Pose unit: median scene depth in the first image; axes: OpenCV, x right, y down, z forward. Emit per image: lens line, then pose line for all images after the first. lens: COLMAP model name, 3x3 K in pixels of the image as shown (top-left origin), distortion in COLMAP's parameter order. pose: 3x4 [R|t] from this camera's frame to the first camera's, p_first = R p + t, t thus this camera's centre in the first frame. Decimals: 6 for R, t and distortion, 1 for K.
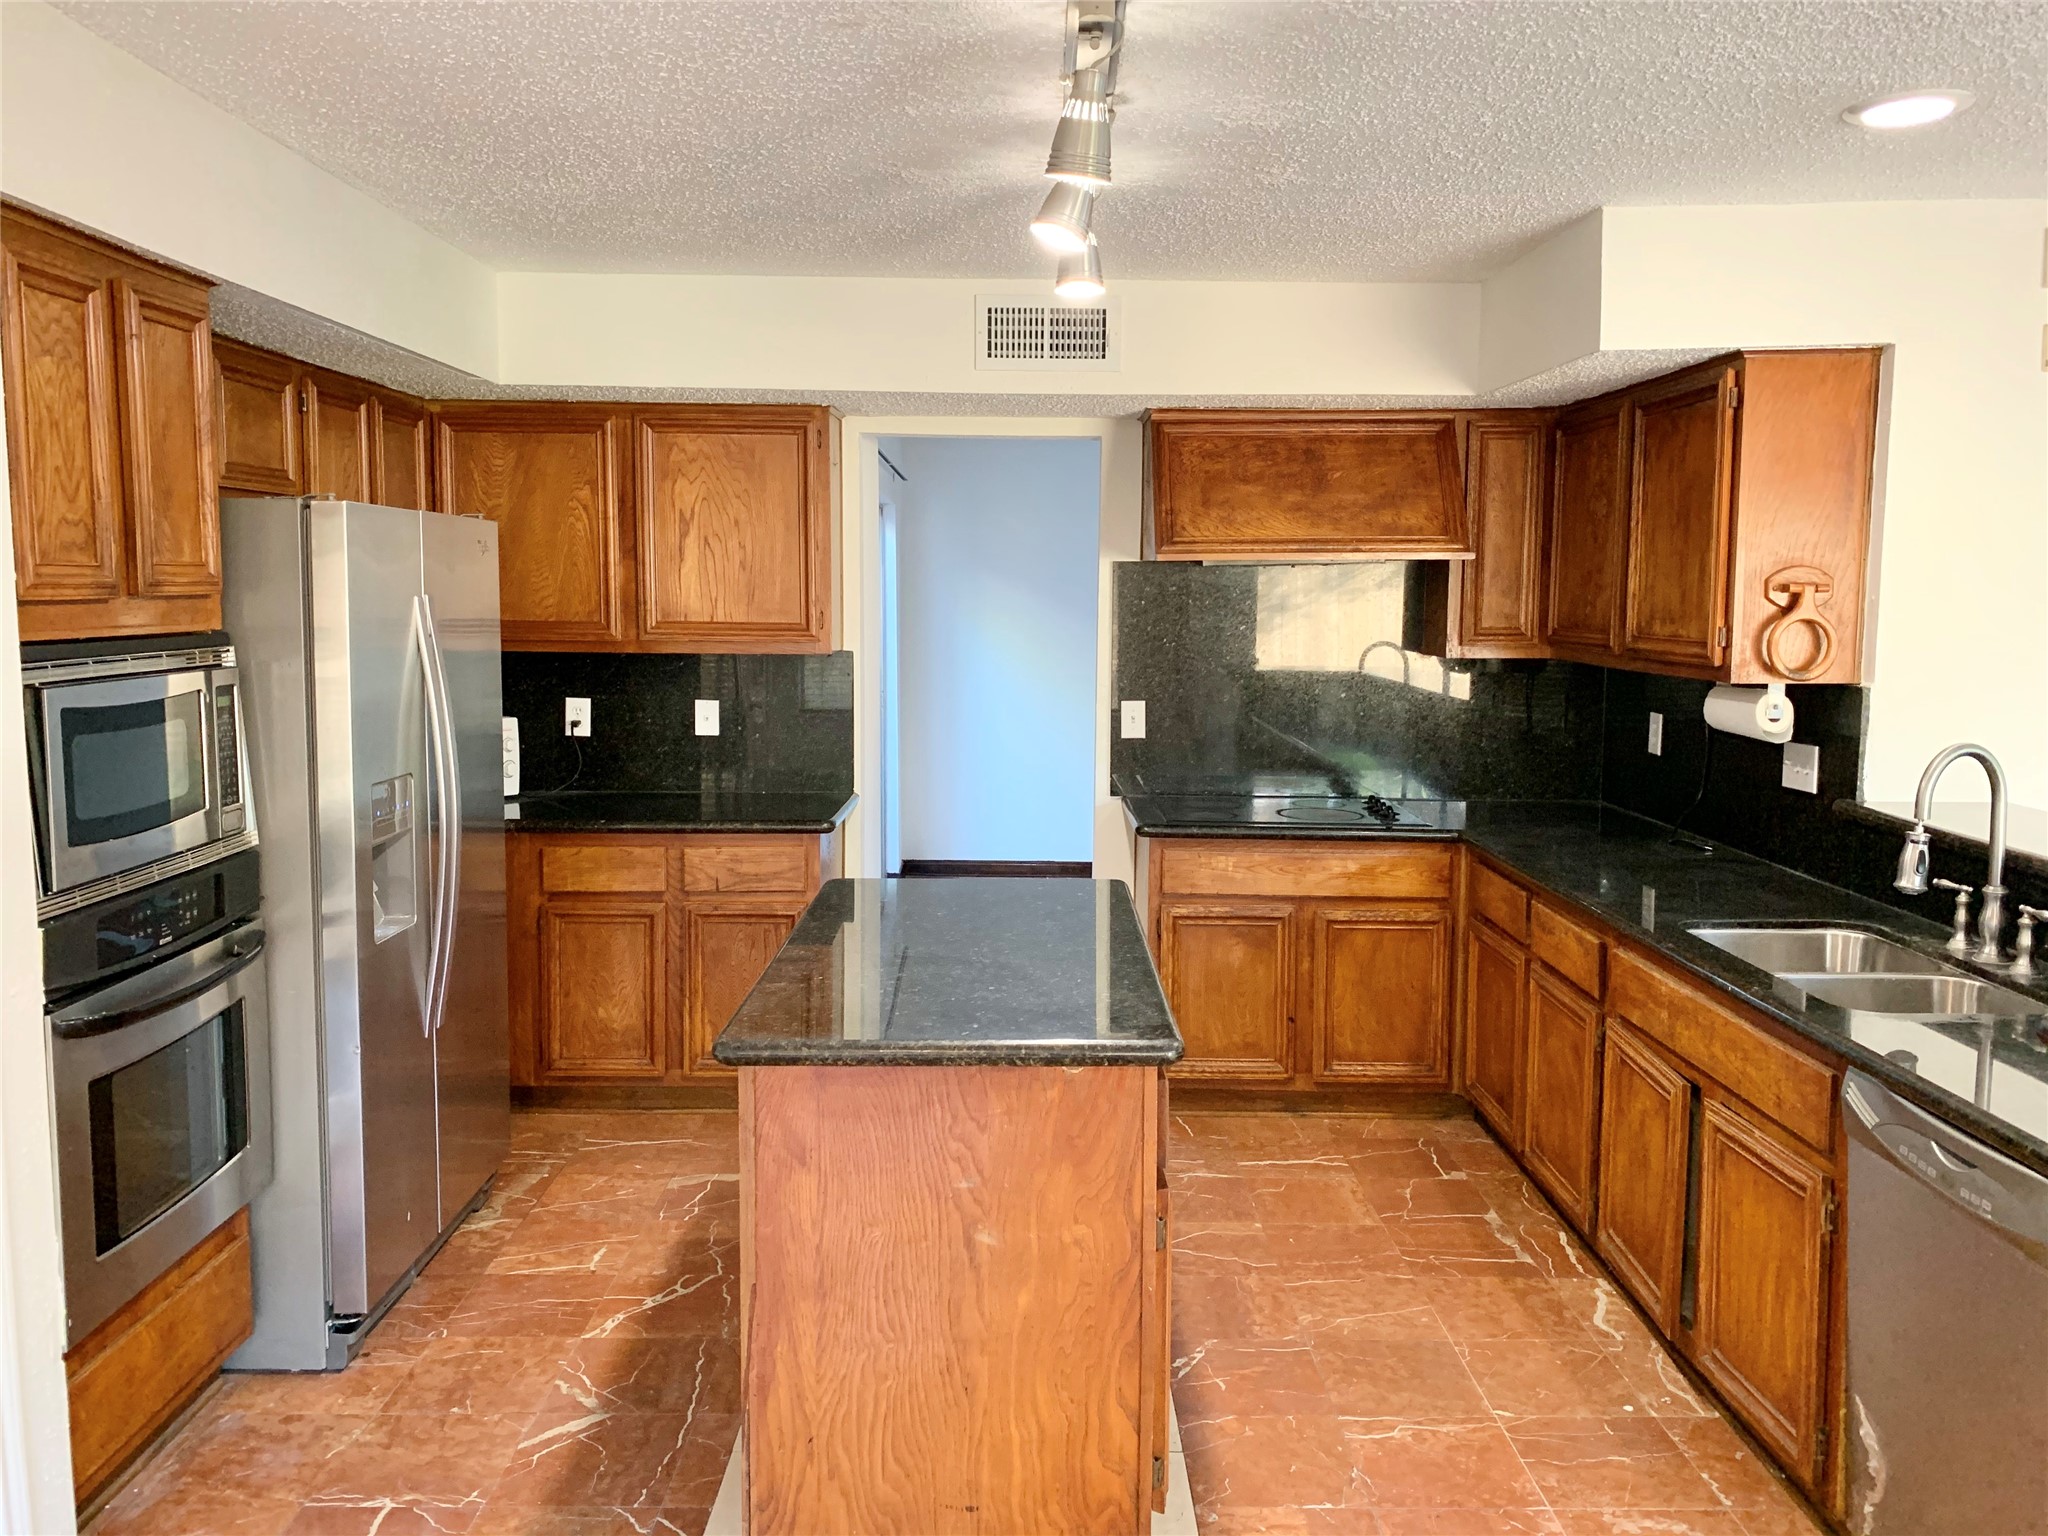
lens RADIAL K [[1544.5, 0, 1036.7], [0, 1544.5, 759.9], [0, 0, 1]] dist [0.054575, -0.066420]
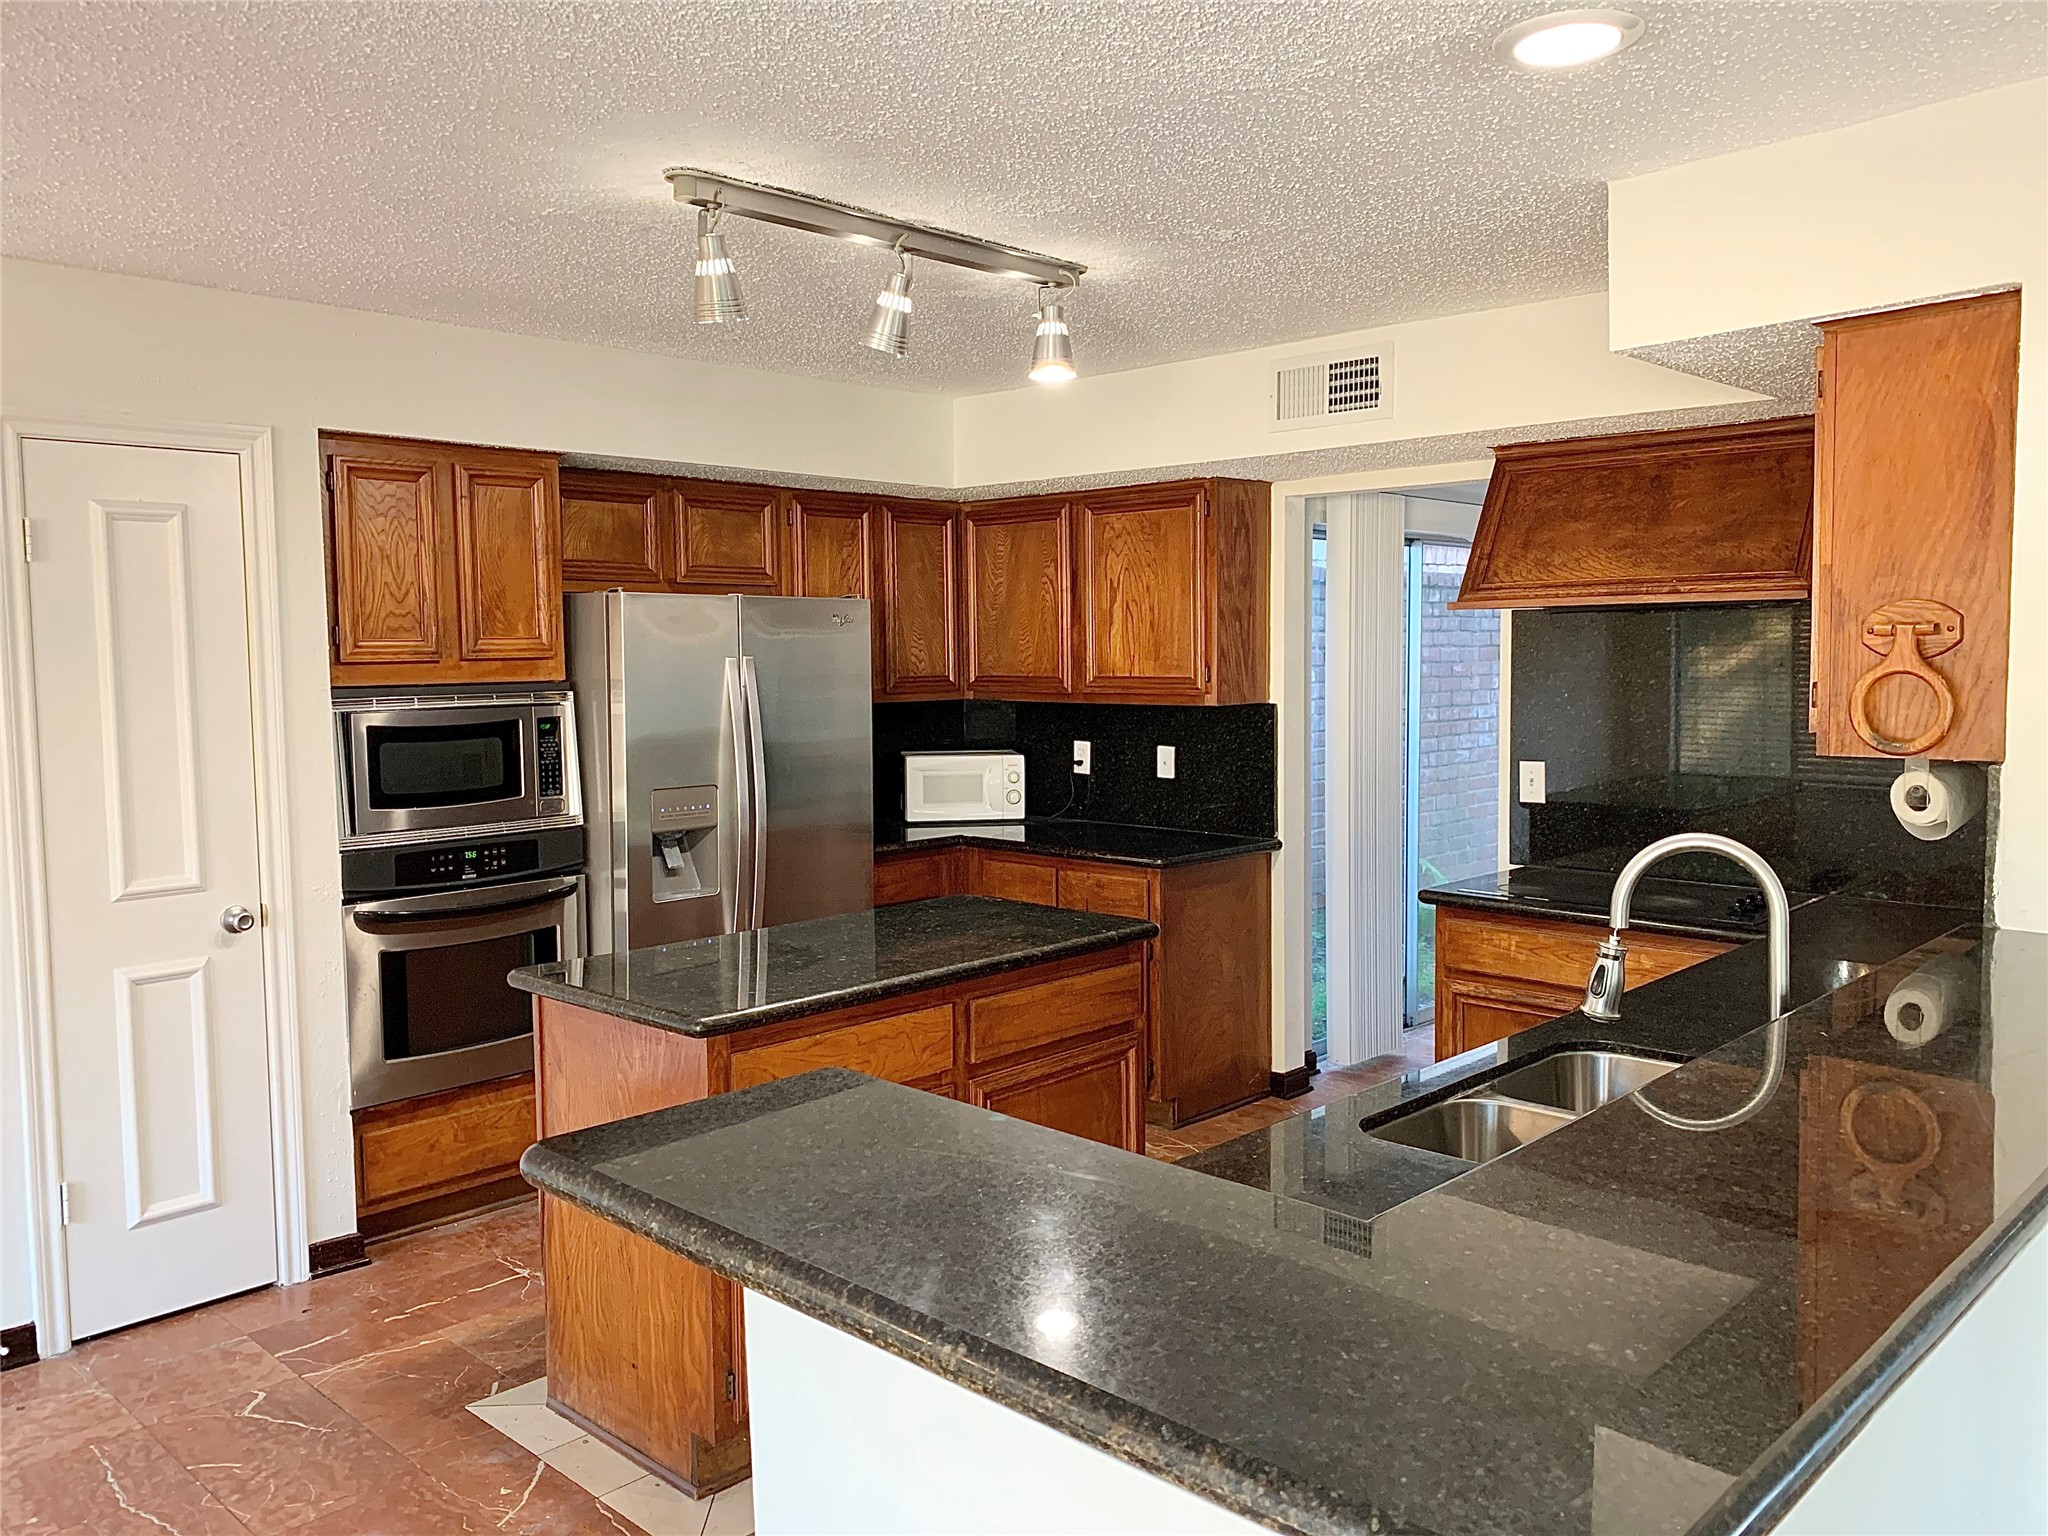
lens RADIAL K [[1544.5, 0, 1022.1], [0, 1544.5, 768.3], [0, 0, 1]] dist [0.054575, -0.066420]
pose [[0.720425, 0.041327, -0.692301, 0.529761], [-0.063327, 0.997973, -0.006326, -0.010491], [0.690636, 0.048398, 0.721581, 0.138807]]
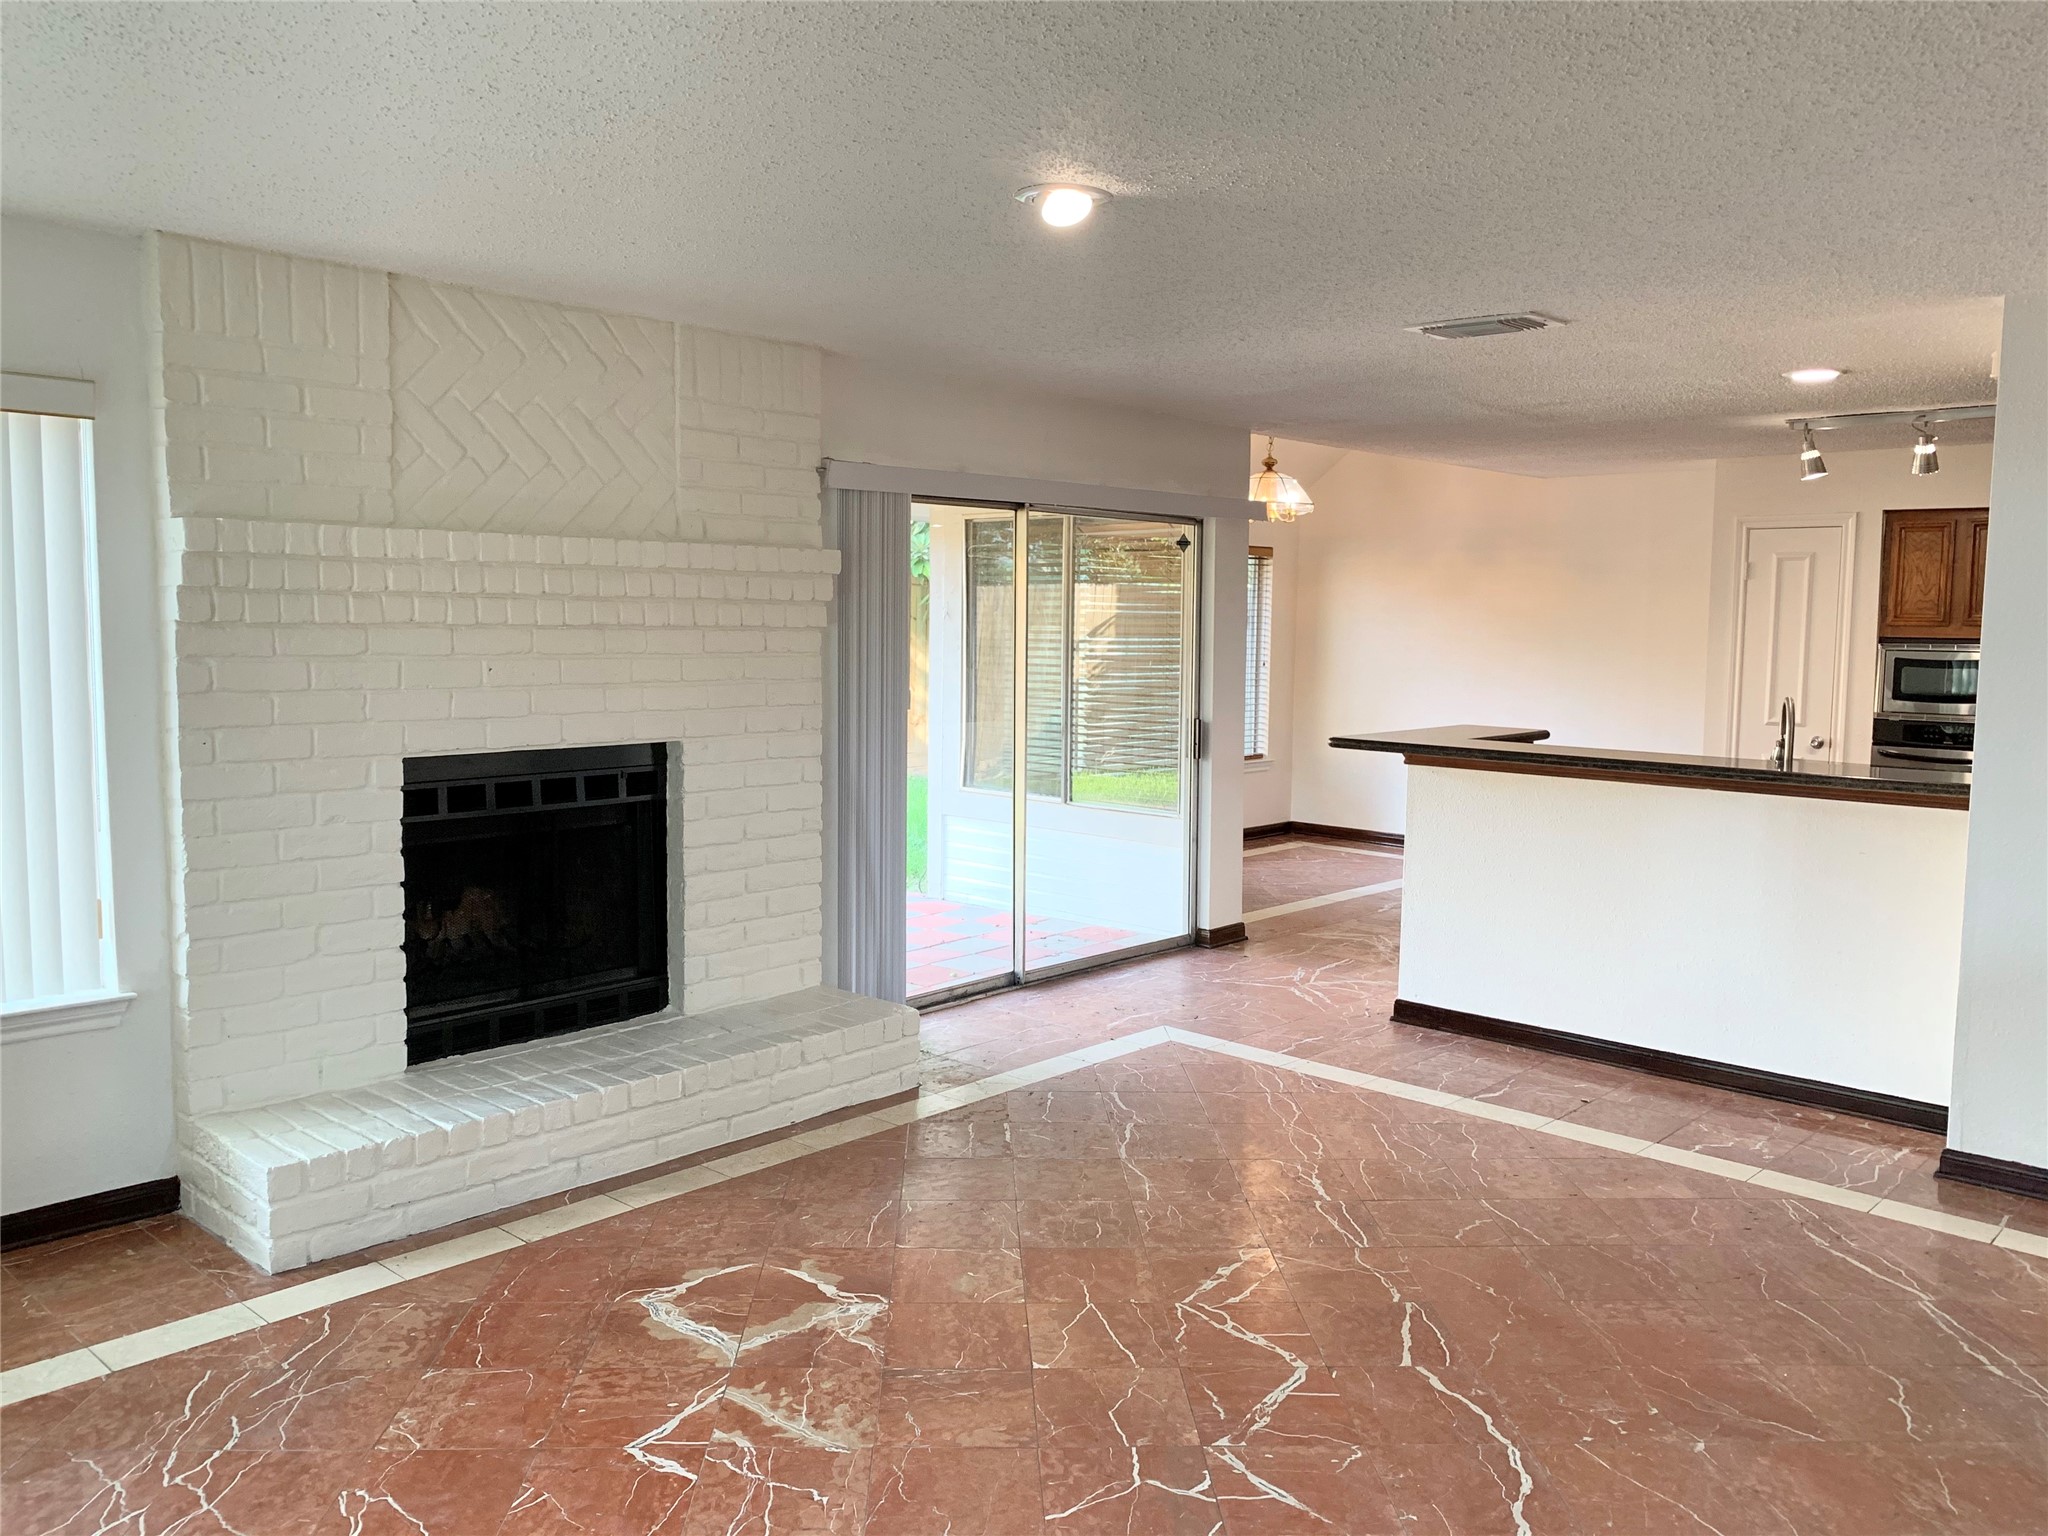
lens RADIAL K [[1544.5, 0, 1026.8], [0, 1544.5, 765.5], [0, 0, 1]] dist [0.054575, -0.066420]
pose [[-0.672858, 0.055772, -0.737667, 1.566785], [-0.100634, 0.980984, 0.165960, -0.086988], [0.732895, 0.185902, -0.654450, 0.940993]]
